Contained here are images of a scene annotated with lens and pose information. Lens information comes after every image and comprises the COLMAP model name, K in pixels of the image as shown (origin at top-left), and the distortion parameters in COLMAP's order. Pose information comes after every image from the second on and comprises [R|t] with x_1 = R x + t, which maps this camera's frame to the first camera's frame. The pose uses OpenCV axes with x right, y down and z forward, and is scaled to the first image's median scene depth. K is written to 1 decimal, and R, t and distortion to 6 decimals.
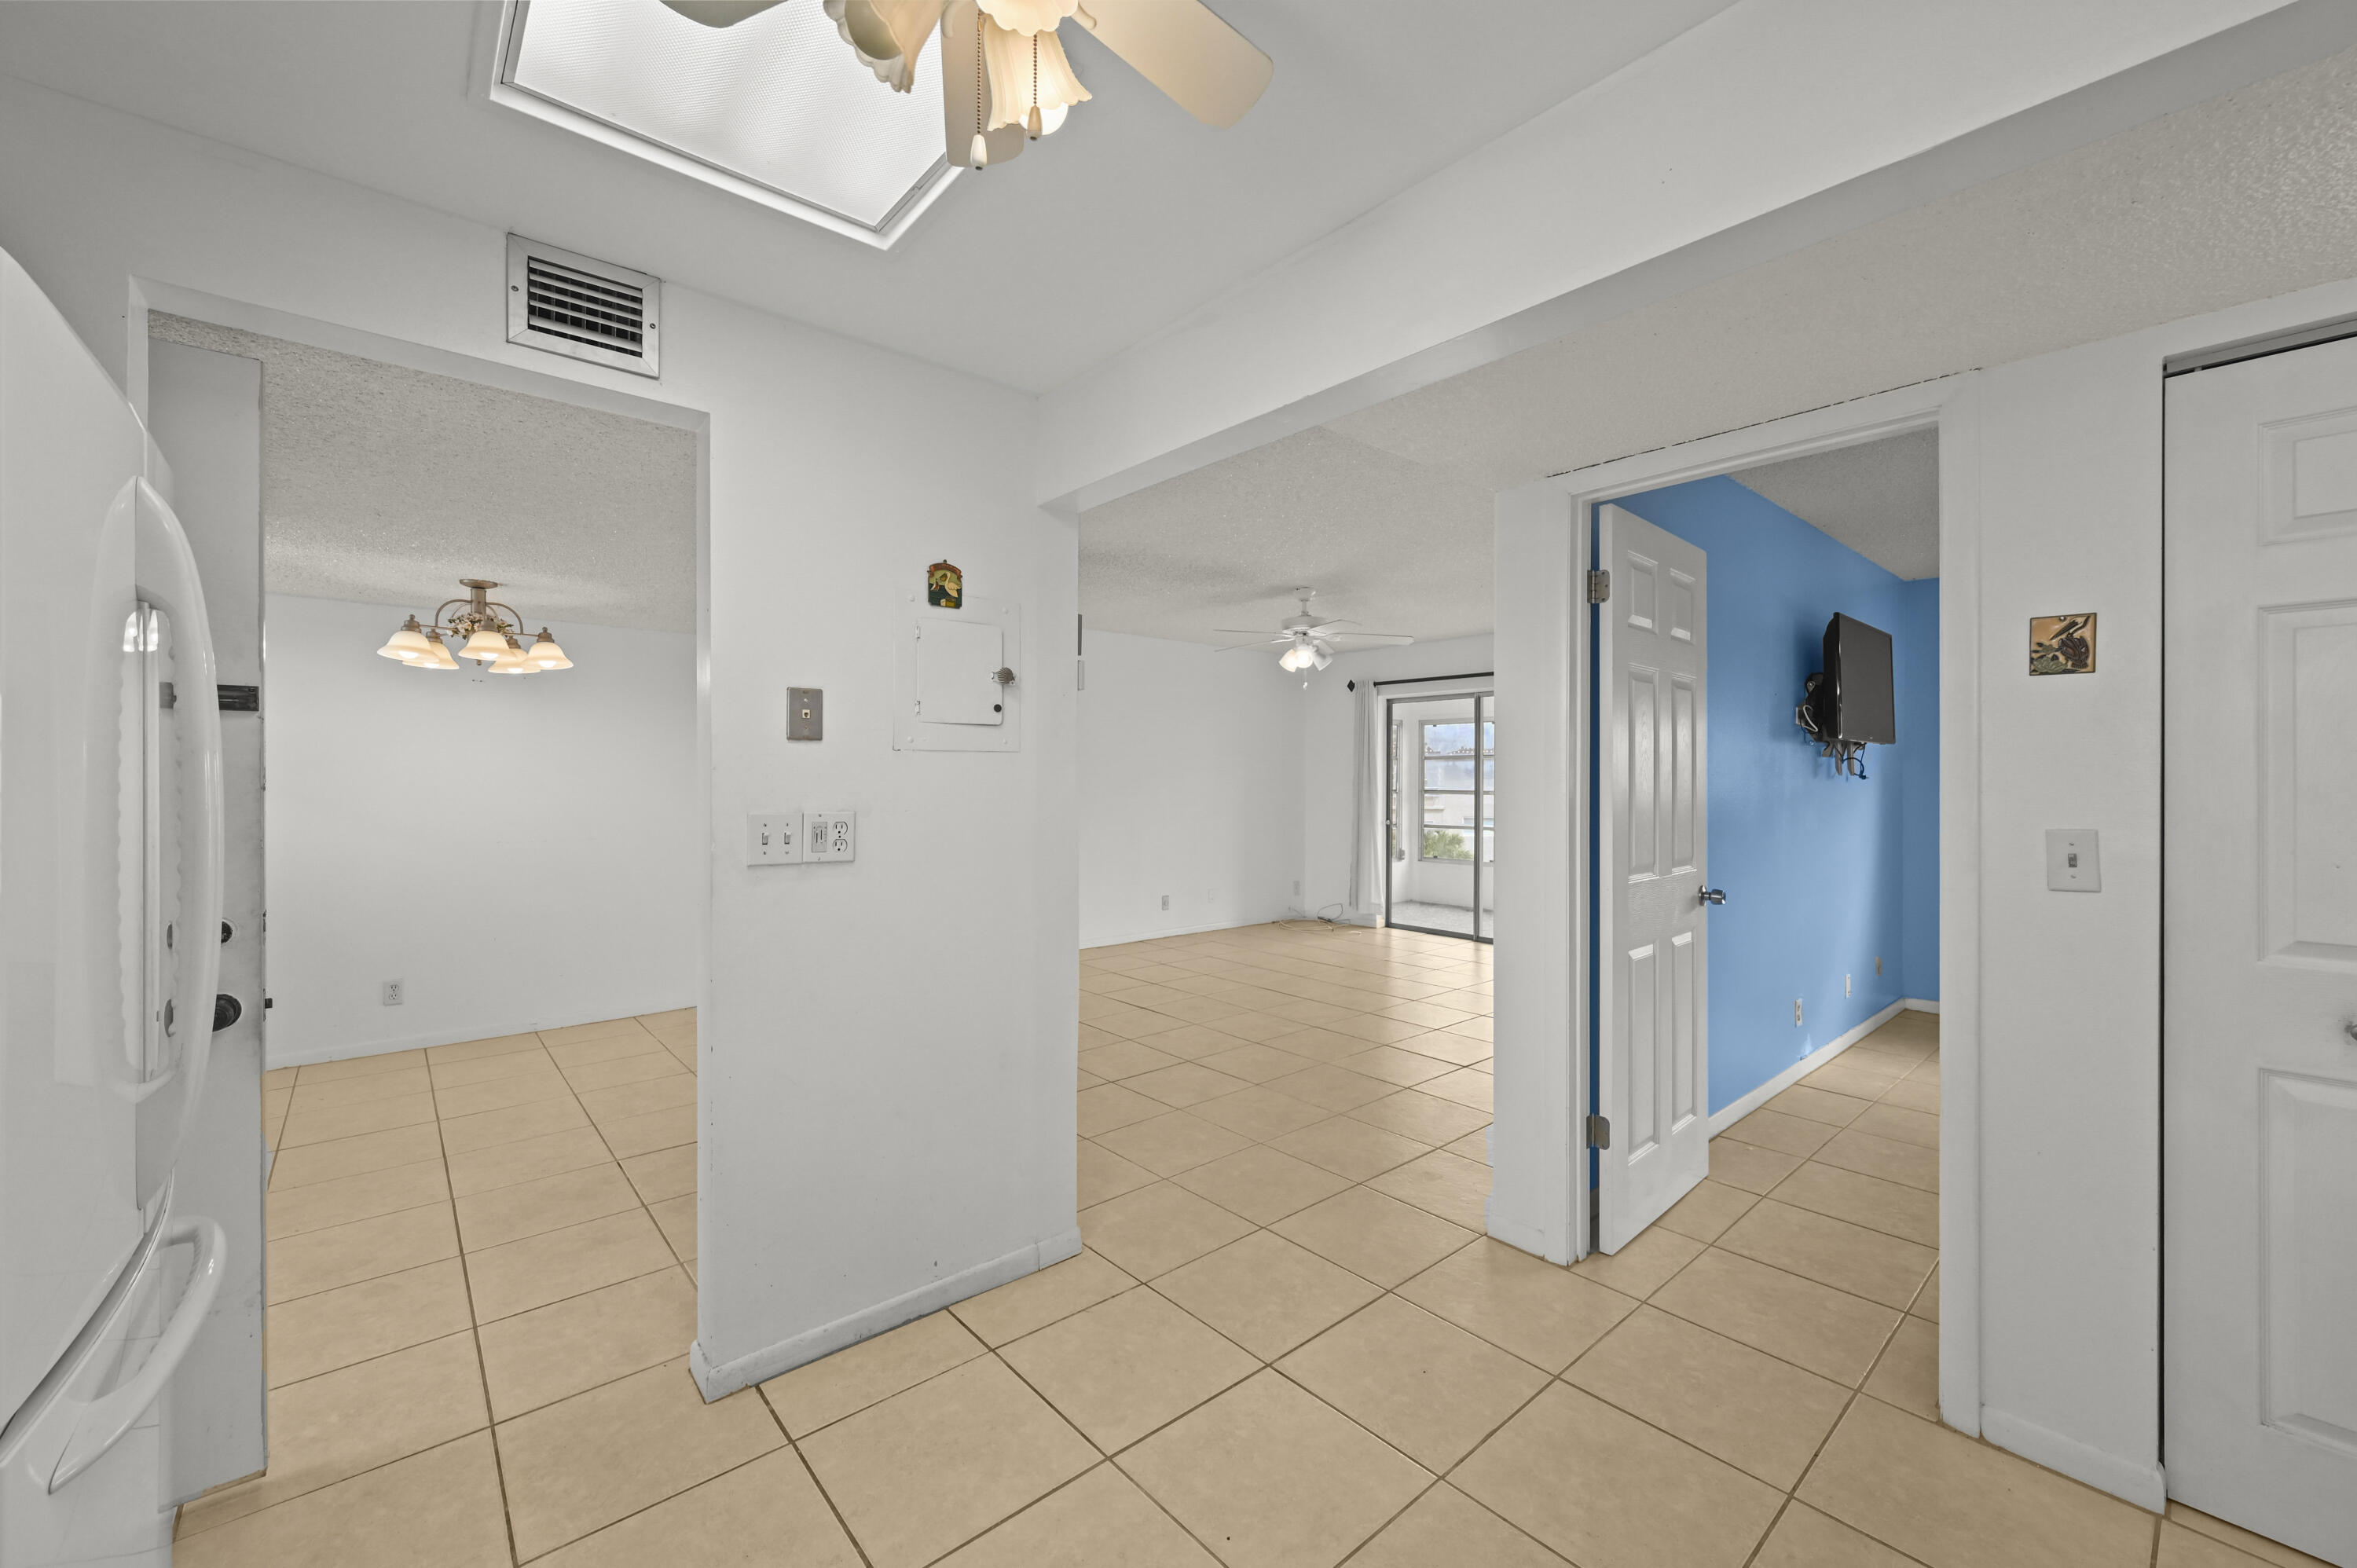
lens RADIAL K [[939.2, 0, 1178.7], [0, 939.2, 774.9], [0, 0, 1]] dist [0.001672, 0.000030]
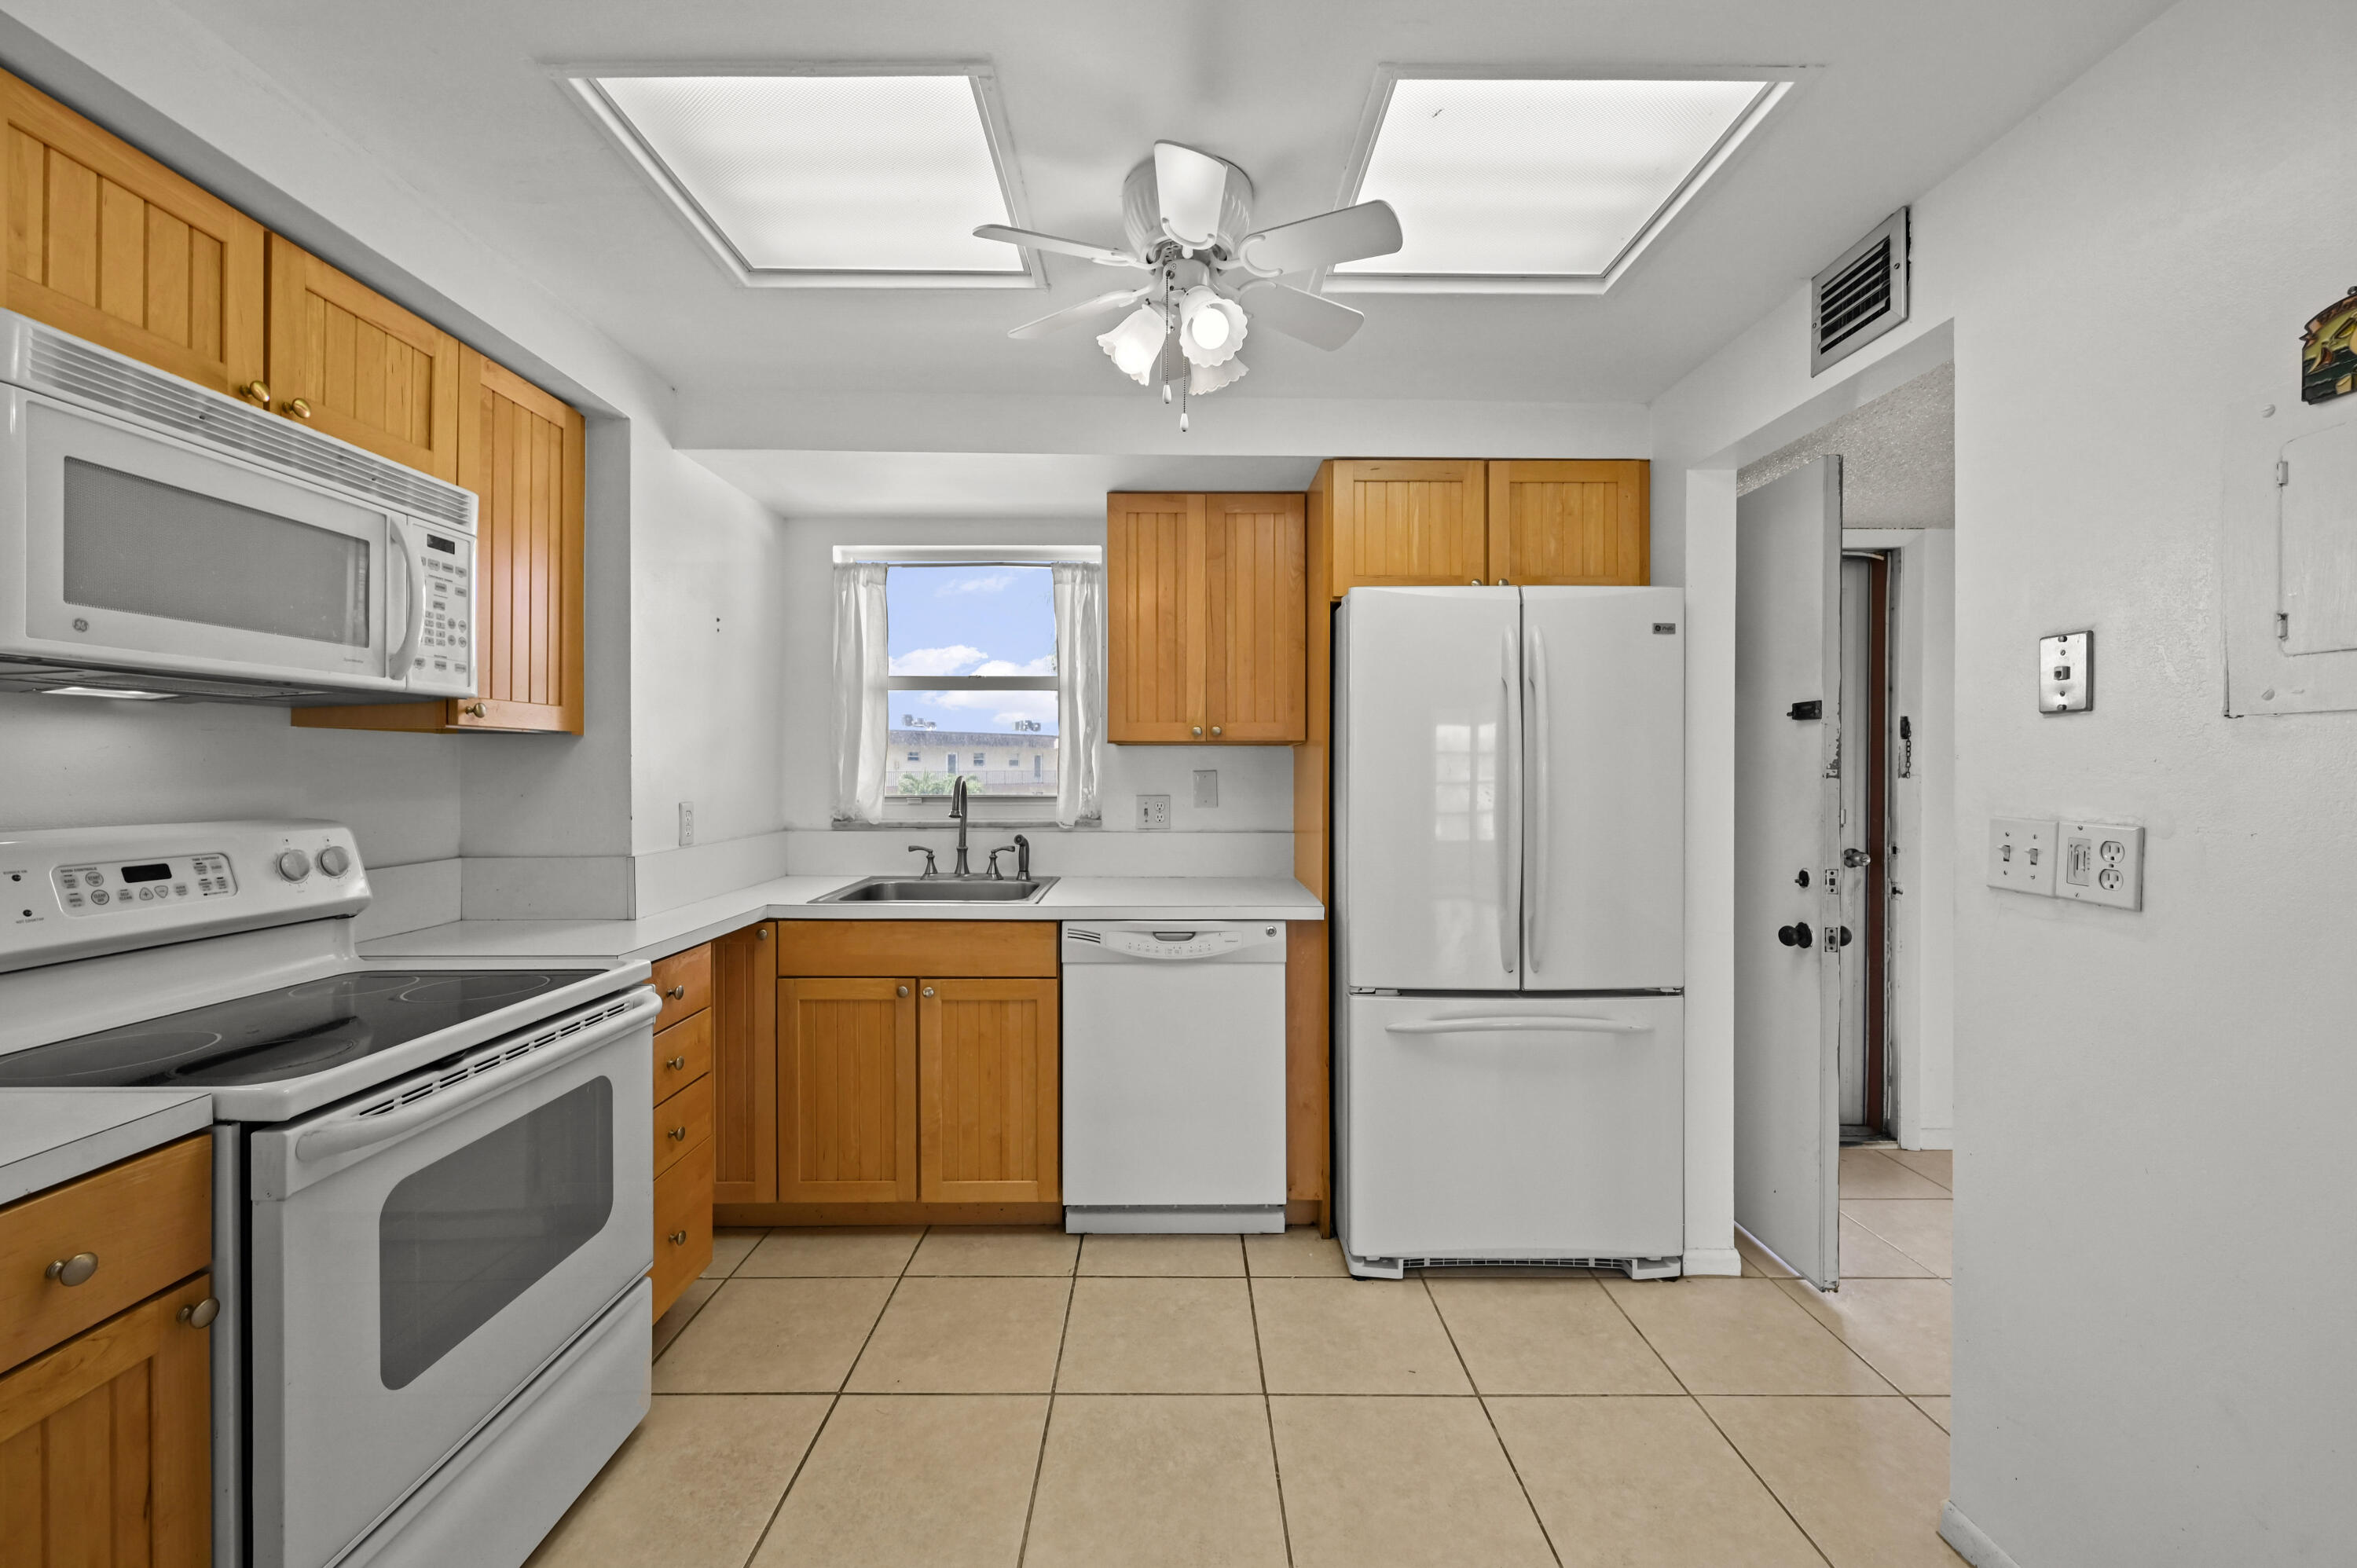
lens RADIAL K [[939.2, 0, 1178.7], [0, 939.2, 774.9], [0, 0, 1]] dist [0.001672, 0.000030]
pose [[-0.651175, 0.005632, -0.758907, 0.573522], [-0.005022, 0.999919, 0.011730, 0.002399], [0.758911, 0.011449, -0.651093, 1.070791]]
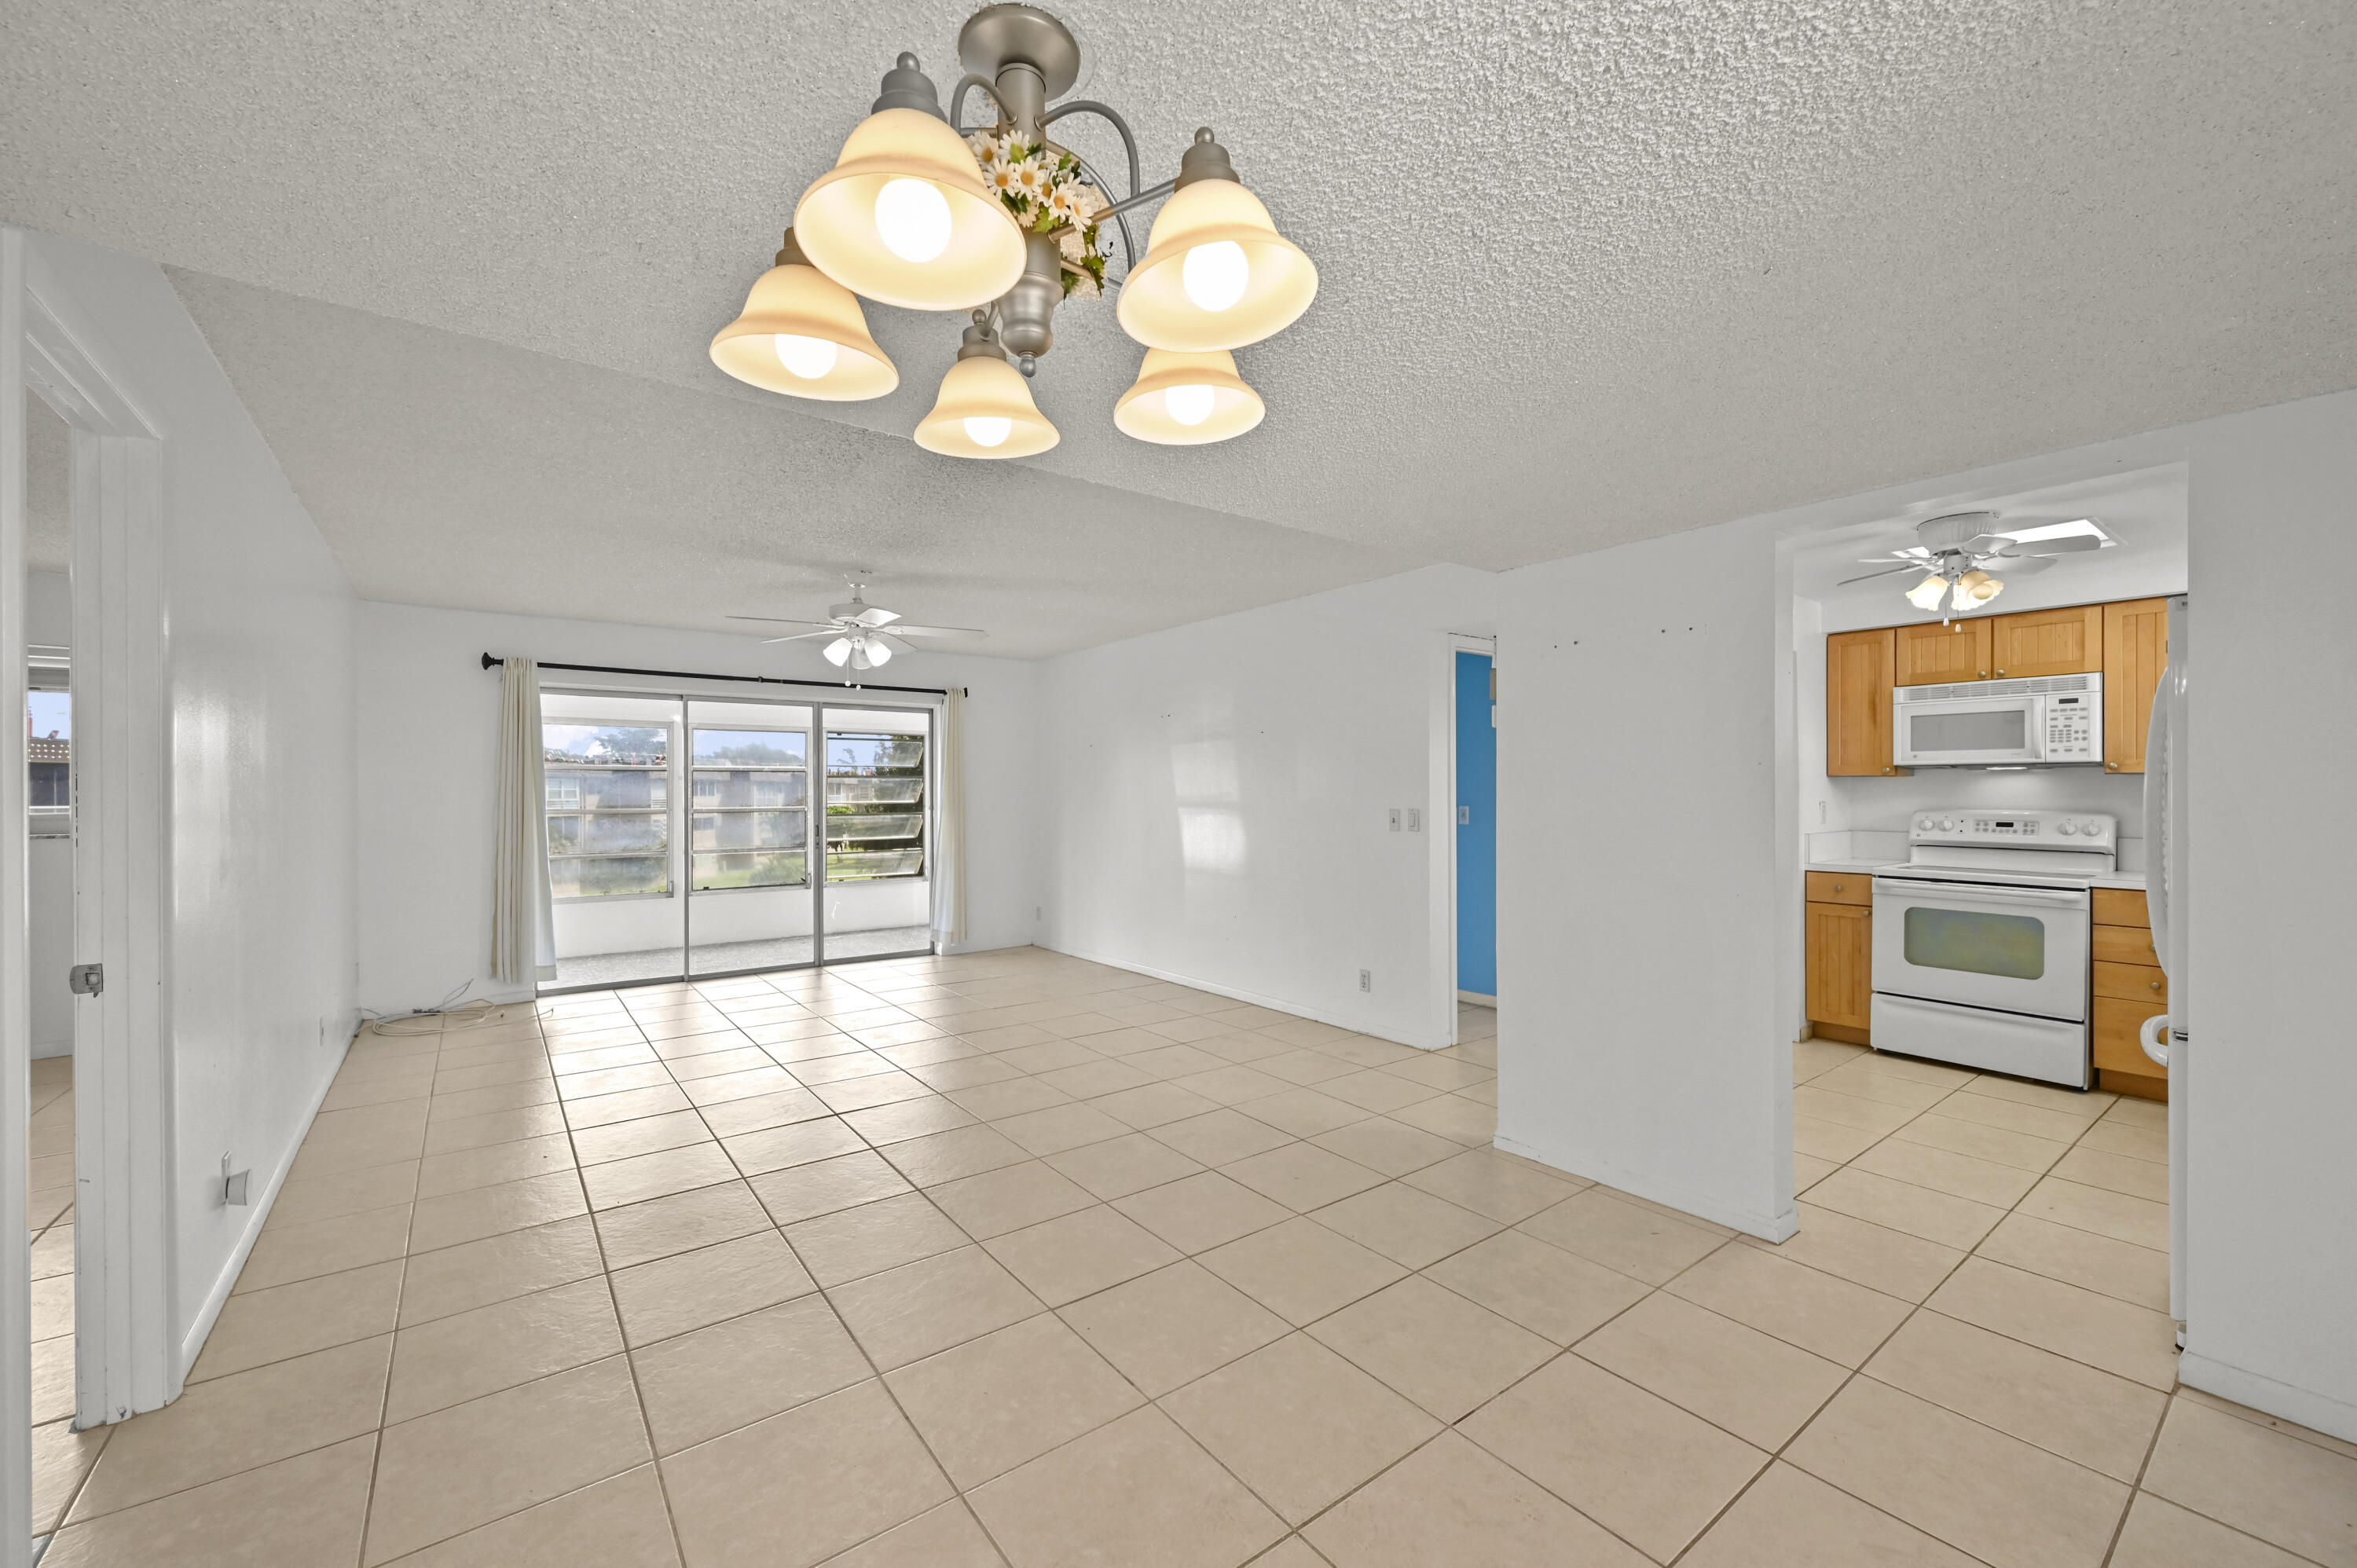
lens RADIAL K [[927.6, 0, 1182.3], [0, 927.6, 790.9], [0, 0, 1]] dist [0.002797, 0.000285]
pose [[0.066496, 0.000362, 0.997787, -2.045788], [0.004935, 0.999988, -0.000692, -0.000778], [-0.997774, 0.004970, 0.066493, 1.912039]]
